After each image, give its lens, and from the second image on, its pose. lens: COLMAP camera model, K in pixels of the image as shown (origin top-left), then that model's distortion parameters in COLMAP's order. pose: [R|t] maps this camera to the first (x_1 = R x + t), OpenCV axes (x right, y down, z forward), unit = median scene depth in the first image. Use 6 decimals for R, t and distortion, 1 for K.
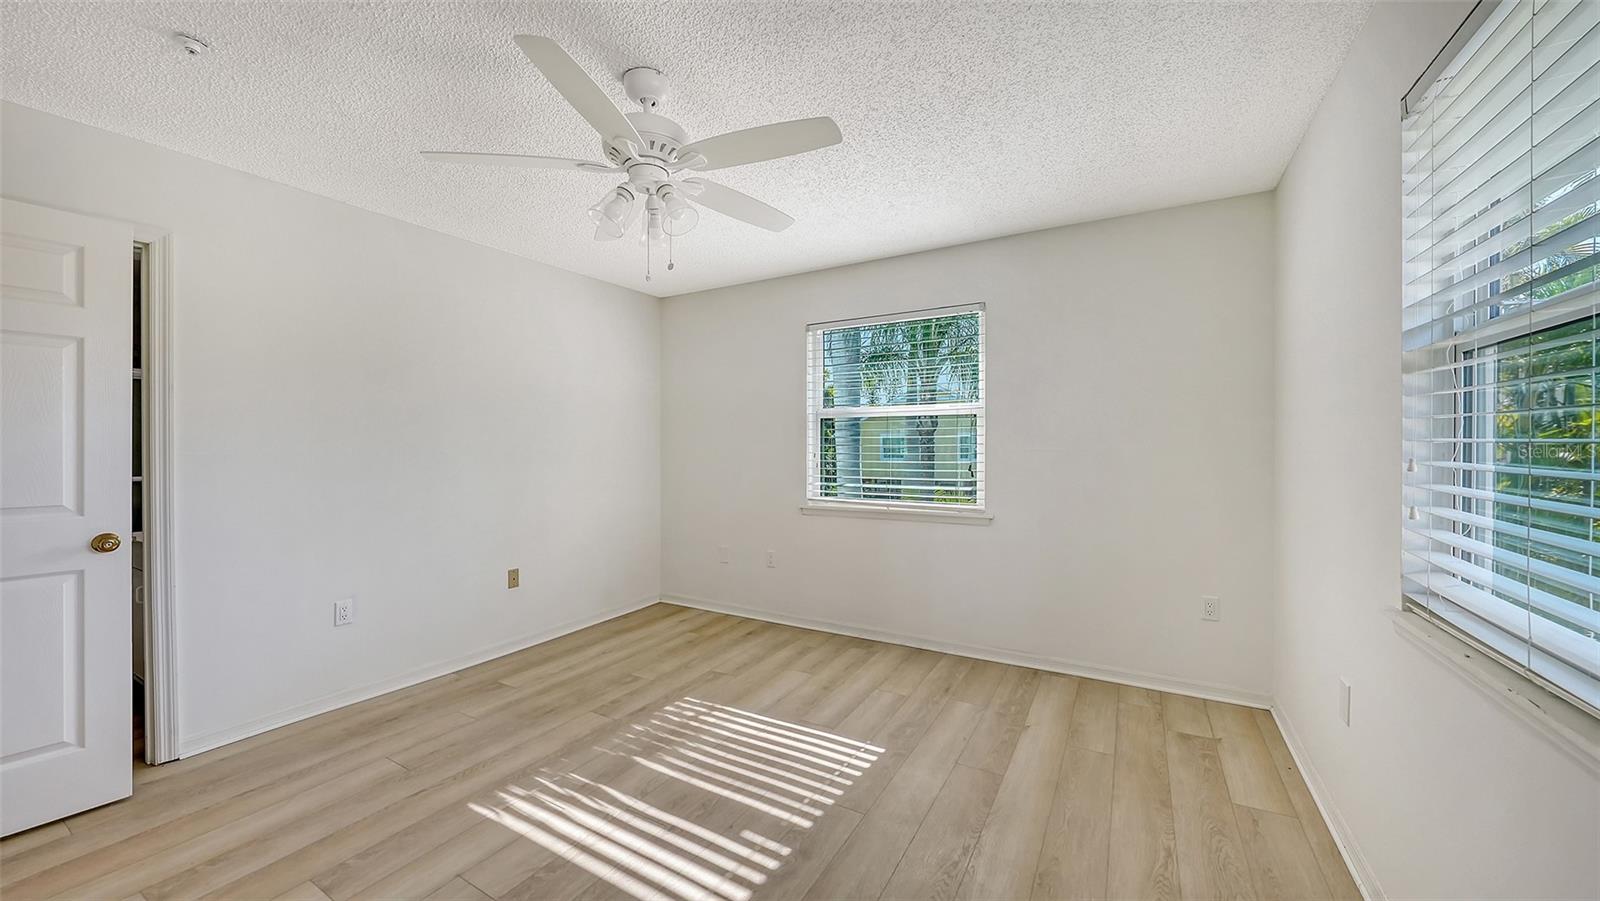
lens RADIAL K [[569.9, 0, 800.0], [0, 569.9, 450.5], [0, 0, 1]] dist [-0.000201, -0.000003]
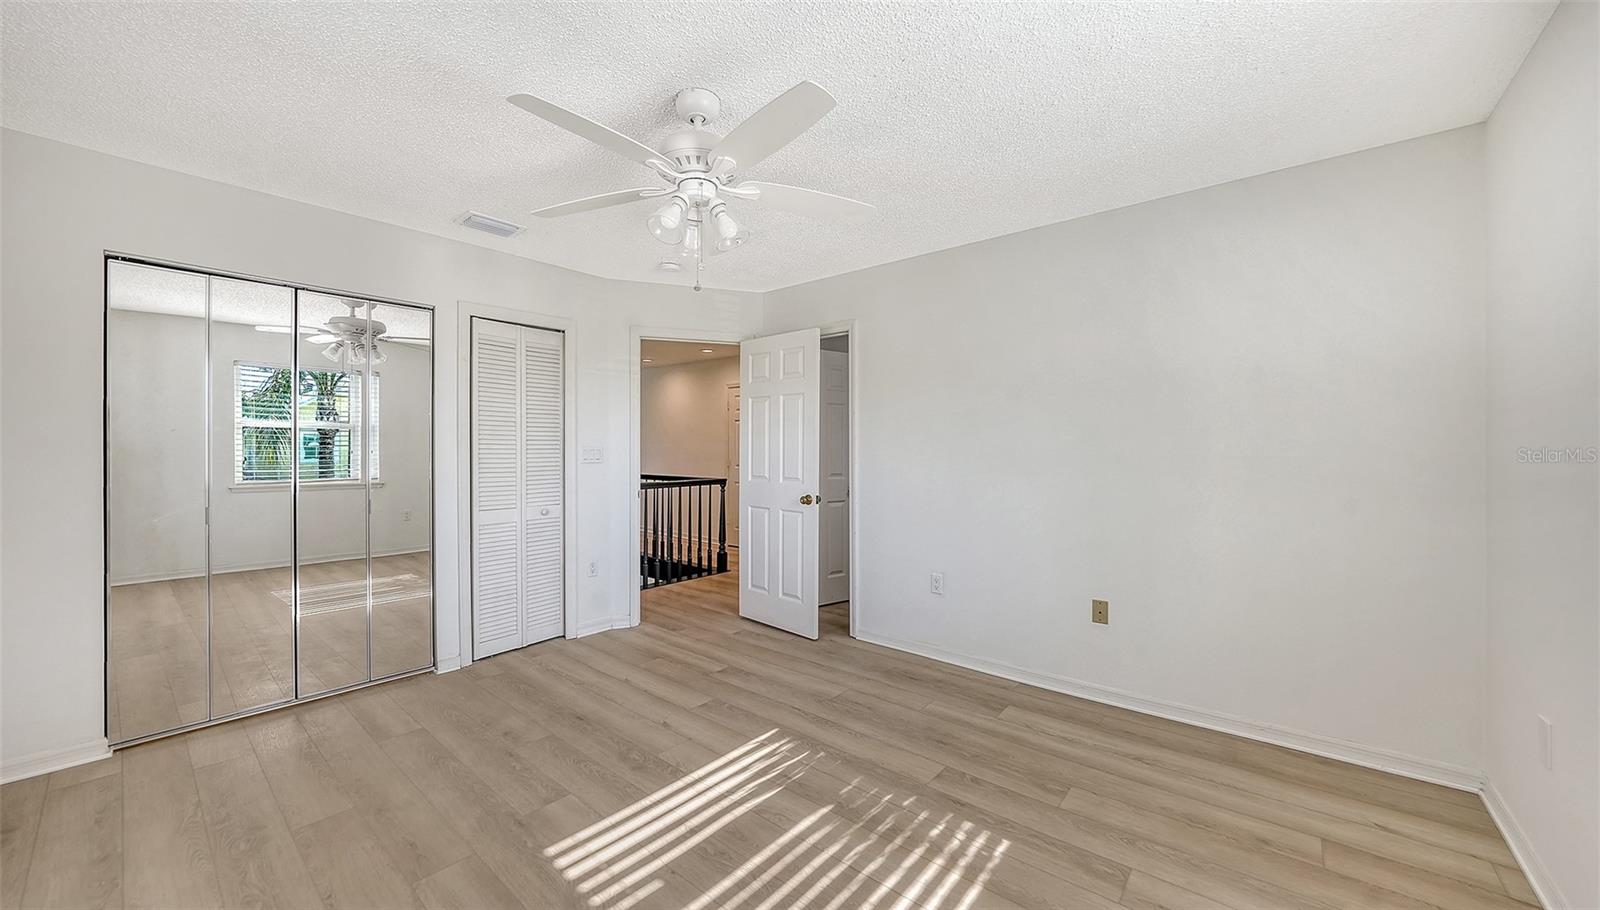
lens RADIAL K [[598.5, 0, 795.2], [0, 598.5, 449.2], [0, 0, 1]] dist [-0.008722, 0.000054]
pose [[-0.179532, 0.003408, -0.983746, 0.569405], [-0.005904, 0.999972, 0.004541, -0.012107], [0.983734, 0.006623, -0.179507, 0.998834]]
